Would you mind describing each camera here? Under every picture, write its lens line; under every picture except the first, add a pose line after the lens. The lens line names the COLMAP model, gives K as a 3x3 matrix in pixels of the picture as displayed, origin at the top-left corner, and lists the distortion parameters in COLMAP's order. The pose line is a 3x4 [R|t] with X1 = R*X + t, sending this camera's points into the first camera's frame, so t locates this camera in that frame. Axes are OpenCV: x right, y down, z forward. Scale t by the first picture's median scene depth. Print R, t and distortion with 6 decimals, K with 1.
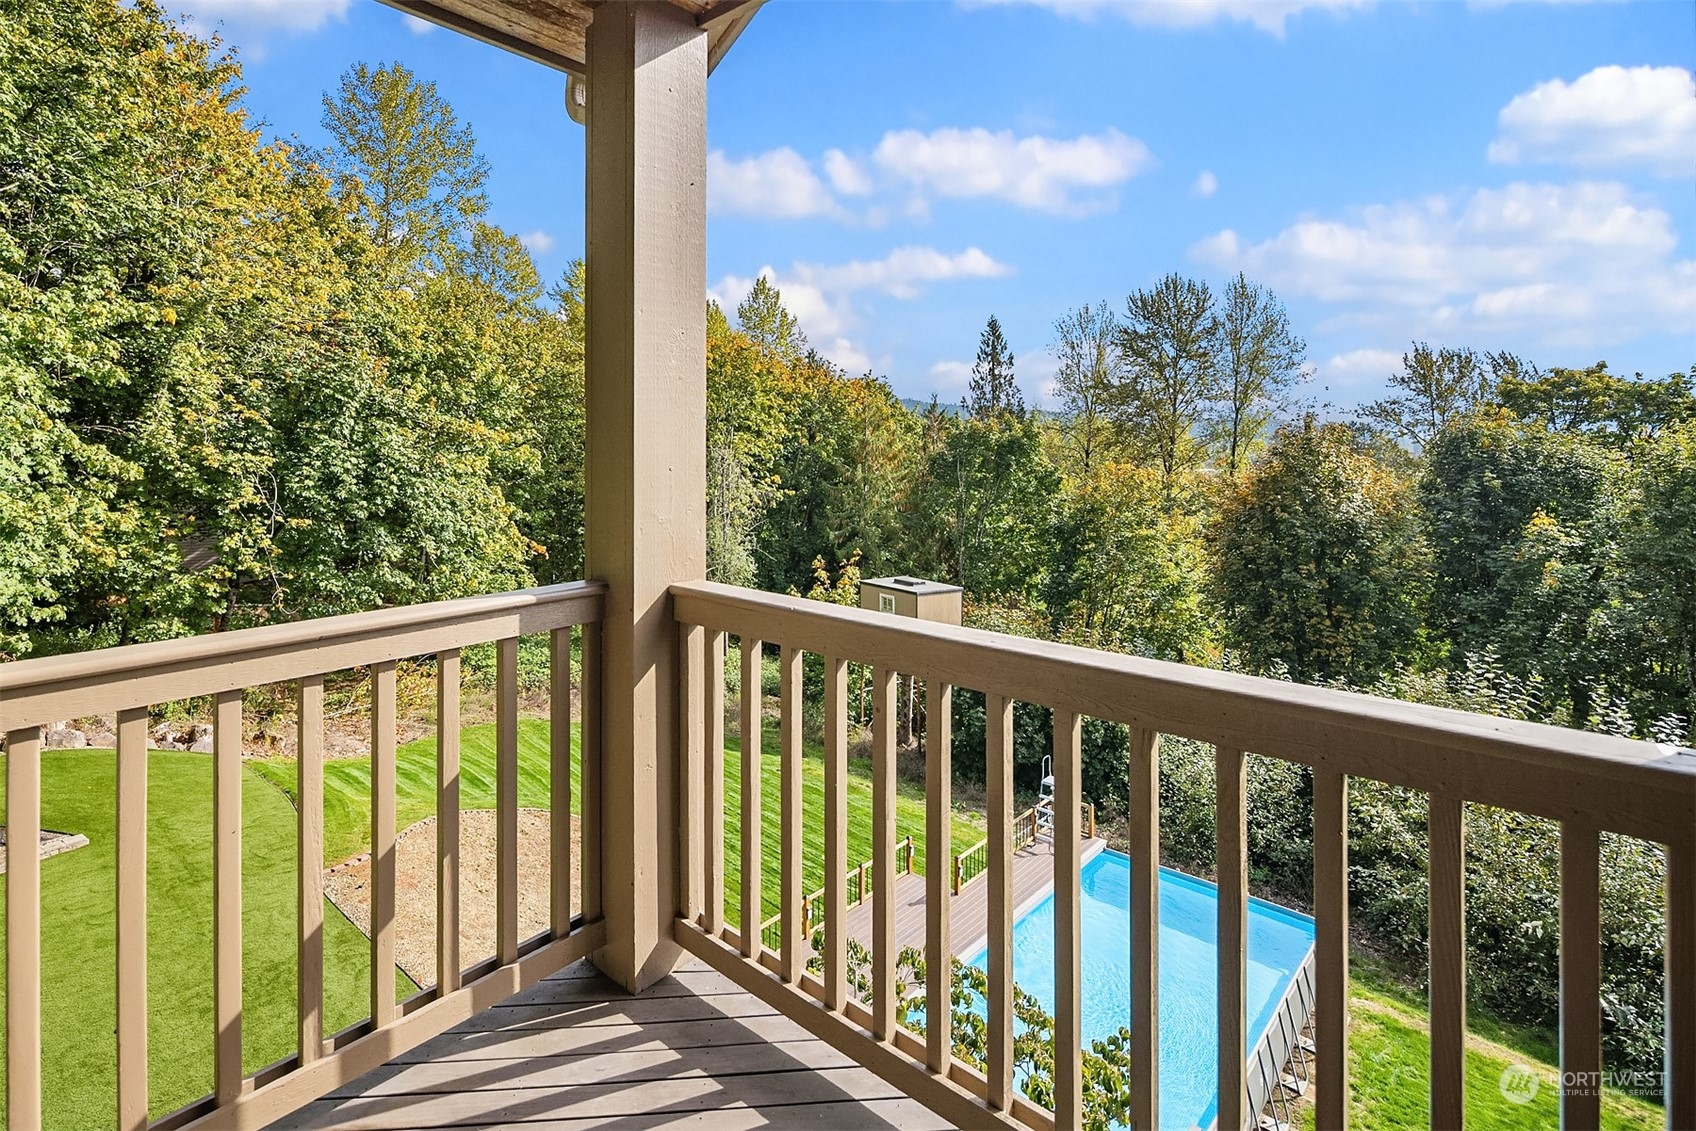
lens RADIAL K [[834.0, 0, 849.7], [0, 834.0, 443.4], [0, 0, 1]] dist [0.000271, 0.000065]
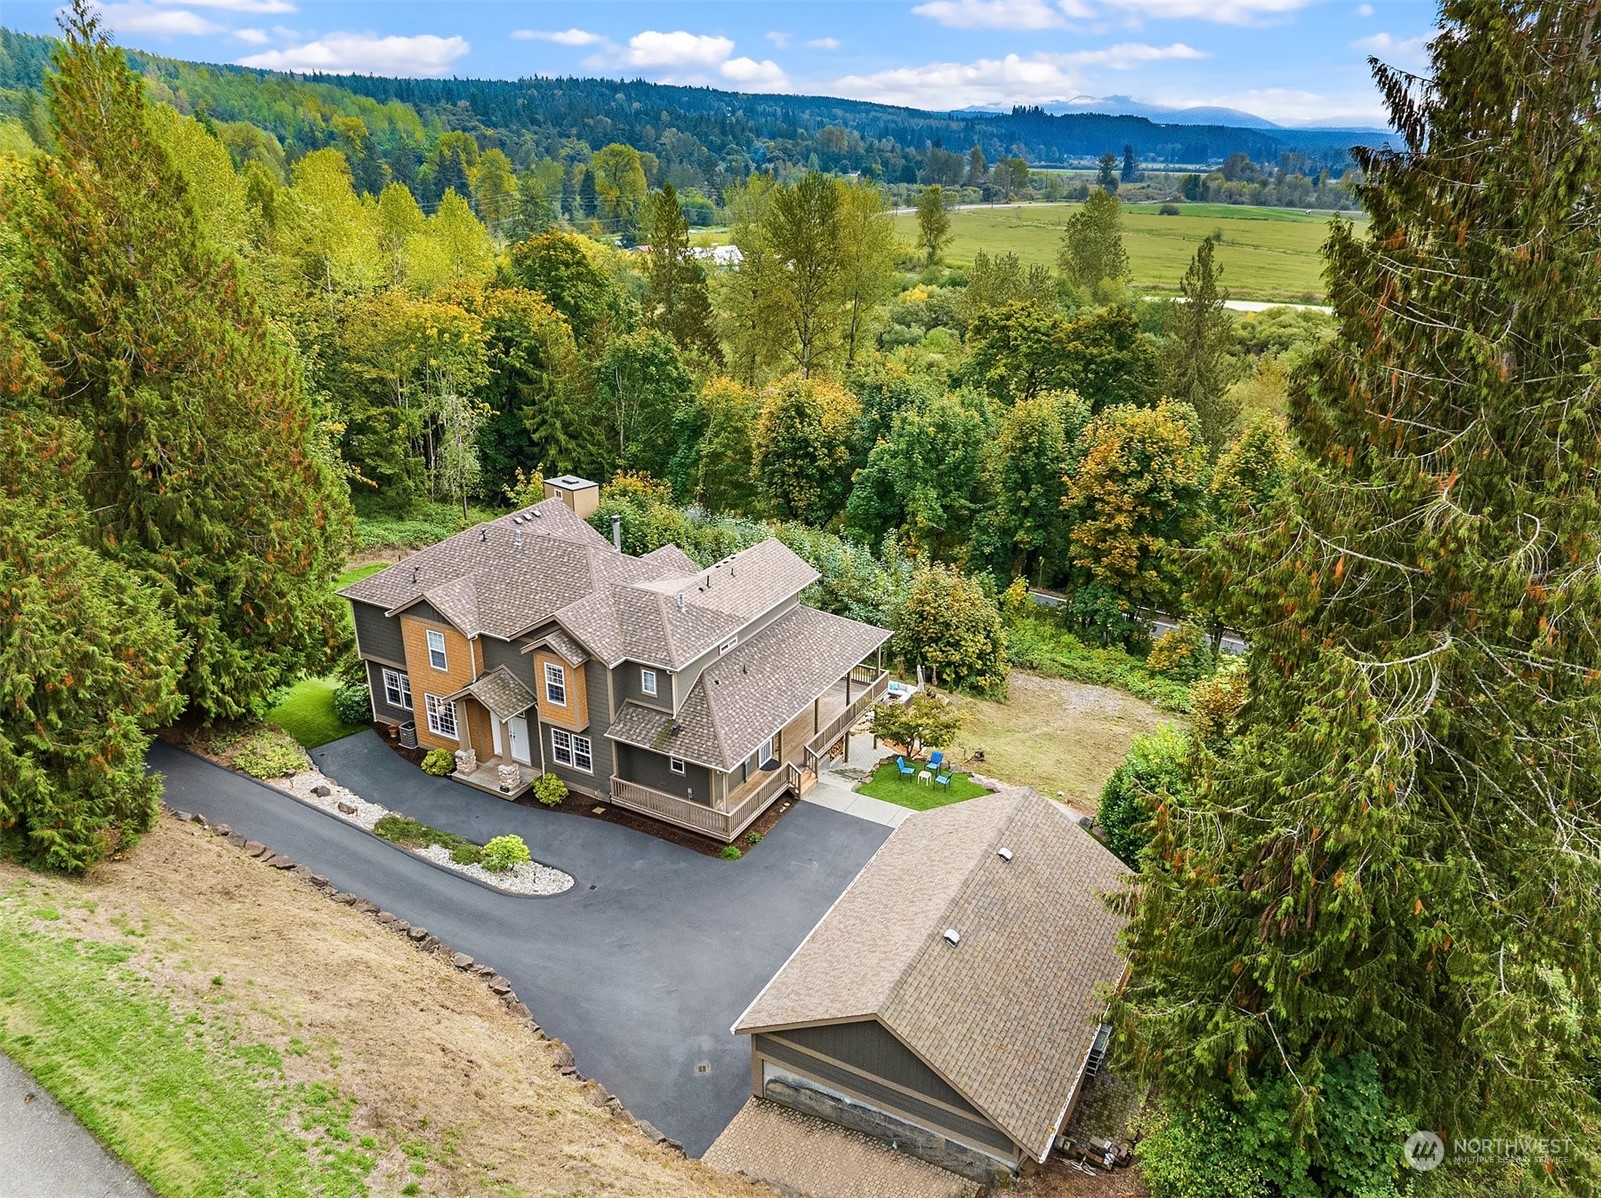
lens RADIAL K [[1134.9, 0, 800.5], [0, 1134.9, 599.0], [0, 0, 1]] dist [-0.023335, 0.001199]
pose [[0.980659, -0.070506, 0.182585, 0.091441], [-0.004644, 0.924219, 0.381835, -0.529126], [-0.195670, -0.375298, 0.906016, -1.405013]]
